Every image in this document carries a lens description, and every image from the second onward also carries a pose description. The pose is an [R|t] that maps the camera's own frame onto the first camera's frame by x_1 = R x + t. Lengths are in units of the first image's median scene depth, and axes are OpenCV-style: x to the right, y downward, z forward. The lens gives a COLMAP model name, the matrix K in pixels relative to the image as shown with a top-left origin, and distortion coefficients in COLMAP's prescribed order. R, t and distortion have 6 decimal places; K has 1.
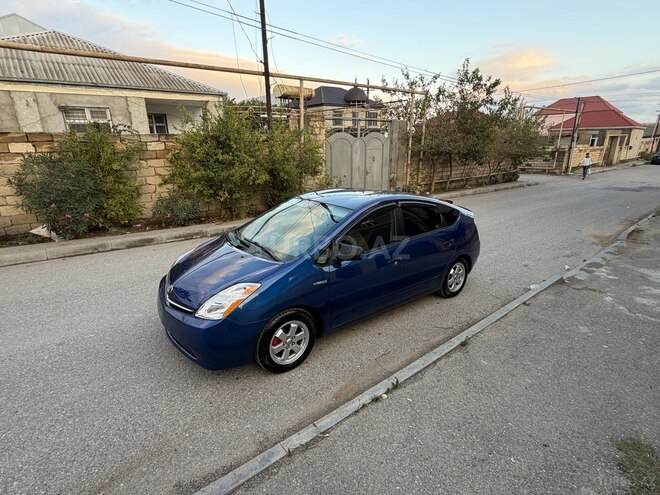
lens RADIAL K [[329.0, 0, 330.0], [0, 329.0, 247.5], [0, 0, 1]] dist [0.001012, 0.000652]
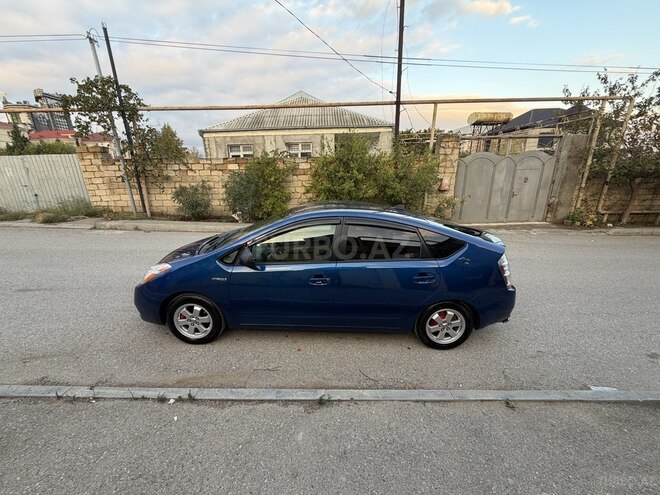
lens RADIAL K [[259.7, 0, 330.0], [0, 259.7, 247.5], [0, 0, 1]] dist [0.000690, -0.000198]
pose [[0.781287, 0.178816, -0.598010, 0.168796], [-0.183066, 0.981598, 0.054344, -0.025306], [0.596723, 0.067017, 0.799644, 0.113021]]
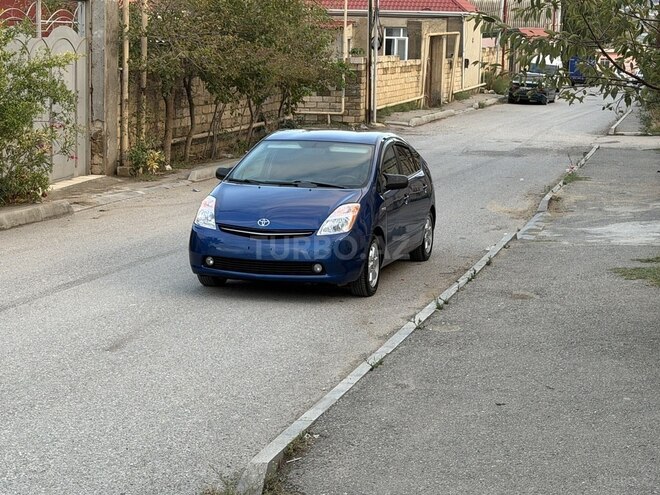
lens RADIAL K [[1297.1, 0, 330.0], [0, 1297.1, 247.5], [0, 0, 1]] dist [0.191624, 0.313625]
pose [[0.804673, -0.064971, 0.590153, -0.574567], [0.145628, 0.985228, -0.090097, 0.126620], [-0.575582, 0.158441, 0.802248, -0.481912]]
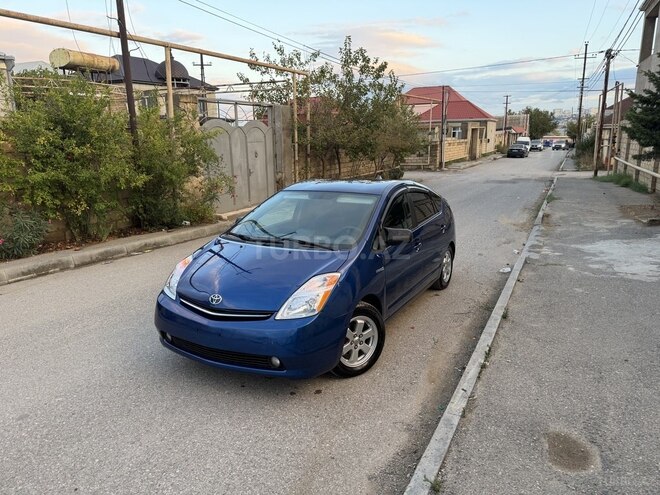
lens RADIAL K [[454.5, 0, 330.0], [0, 454.5, 247.5], [0, 0, 1]] dist [0.114525, -0.175412]
pose [[0.915339, -0.096630, 0.390919, -0.145269], [0.125182, 0.990964, -0.048160, 0.019522], [-0.382733, 0.093019, 0.919164, -0.028851]]
